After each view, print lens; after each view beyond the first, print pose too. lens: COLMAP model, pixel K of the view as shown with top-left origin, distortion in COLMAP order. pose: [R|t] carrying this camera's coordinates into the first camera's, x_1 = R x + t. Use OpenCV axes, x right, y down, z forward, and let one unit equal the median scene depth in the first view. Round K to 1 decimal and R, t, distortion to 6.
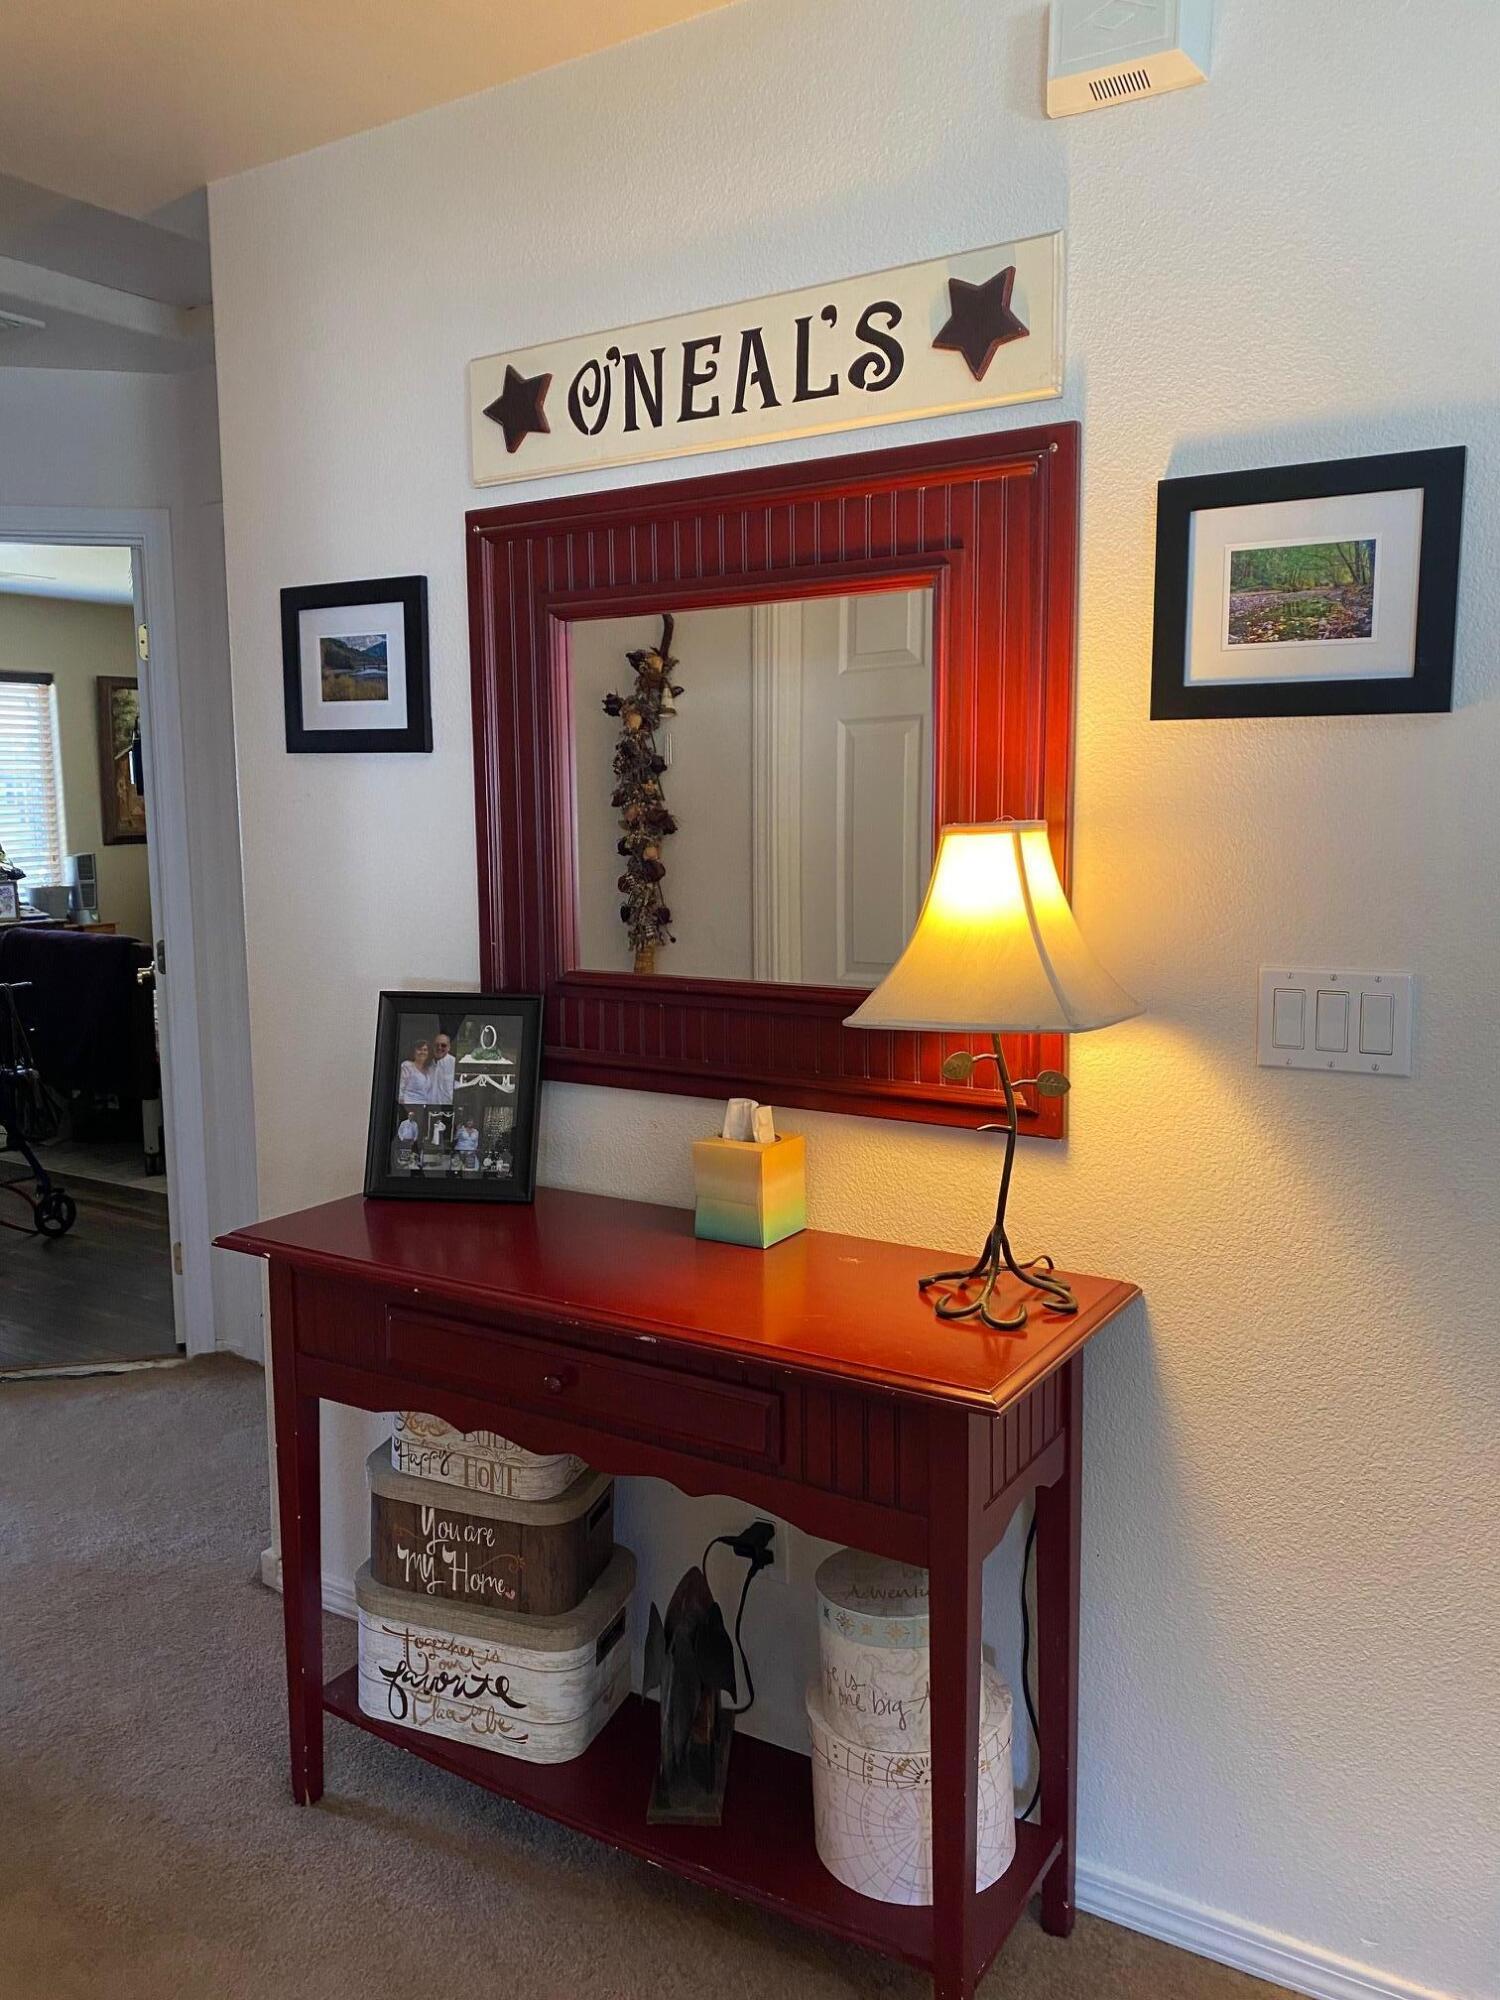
lens RADIAL K [[1529.9, 0, 748.9], [0, 1529.9, 995.2], [0, 0, 1]] dist [-0.009793, -0.011936]
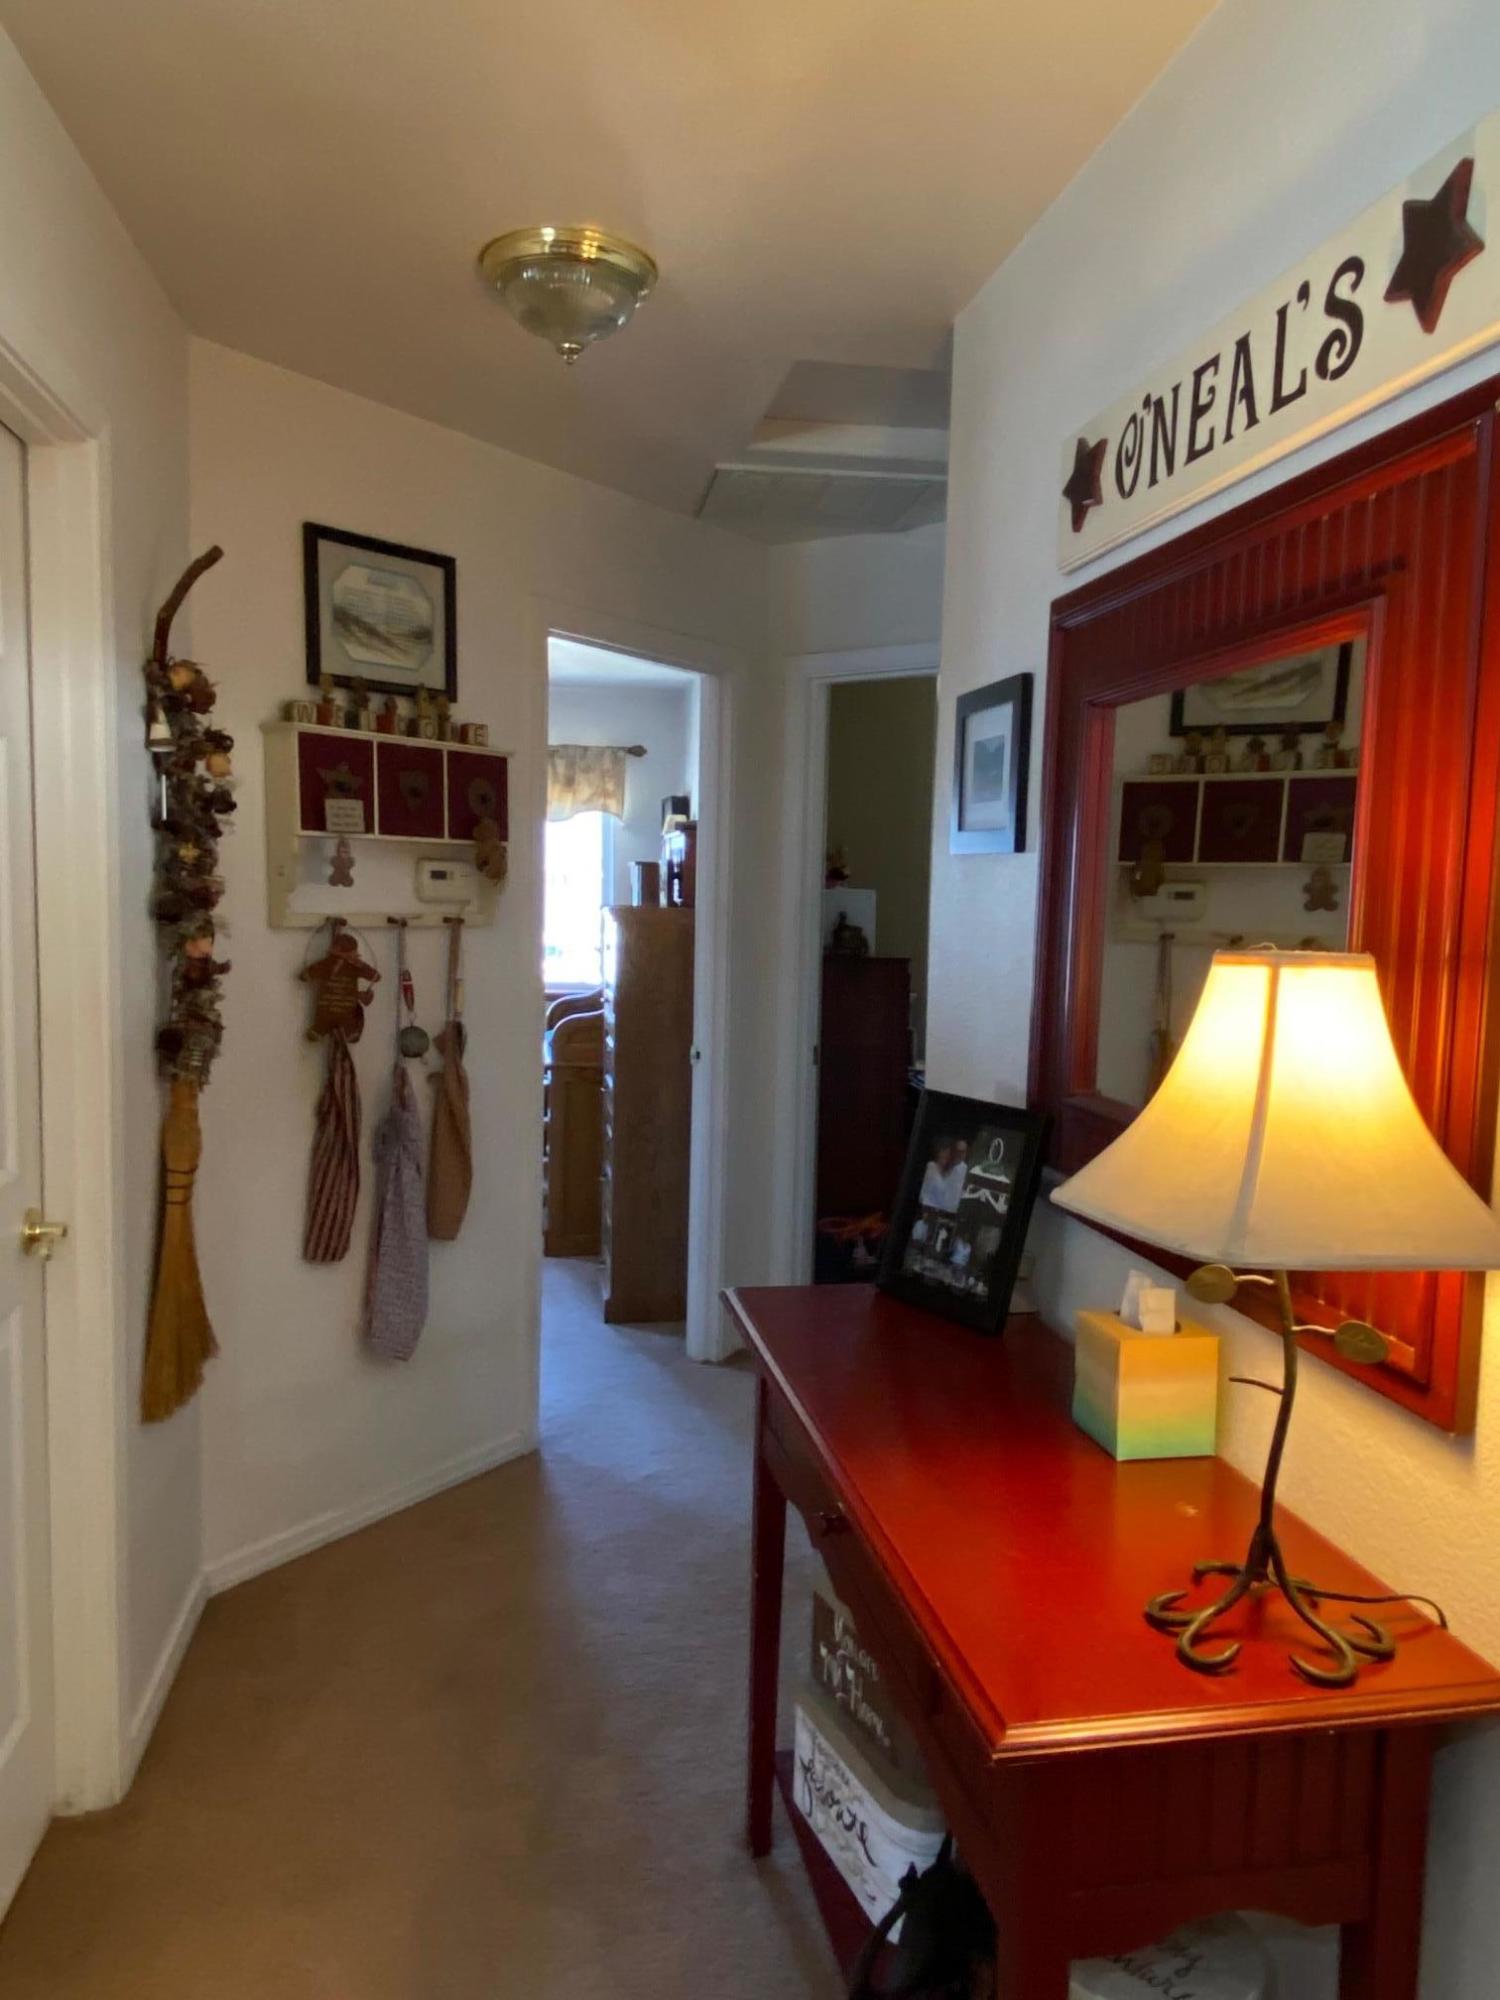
lens RADIAL K [[1420.0, 0, 748.9], [0, 1420.0, 1010.0], [0, 0, 1]] dist [0.000808, -0.017596]
pose [[0.676821, 0.093117, -0.730234, 0.387041], [-0.130712, 0.991406, 0.005270, -0.046759], [0.724450, 0.091884, 0.683176, 0.307463]]
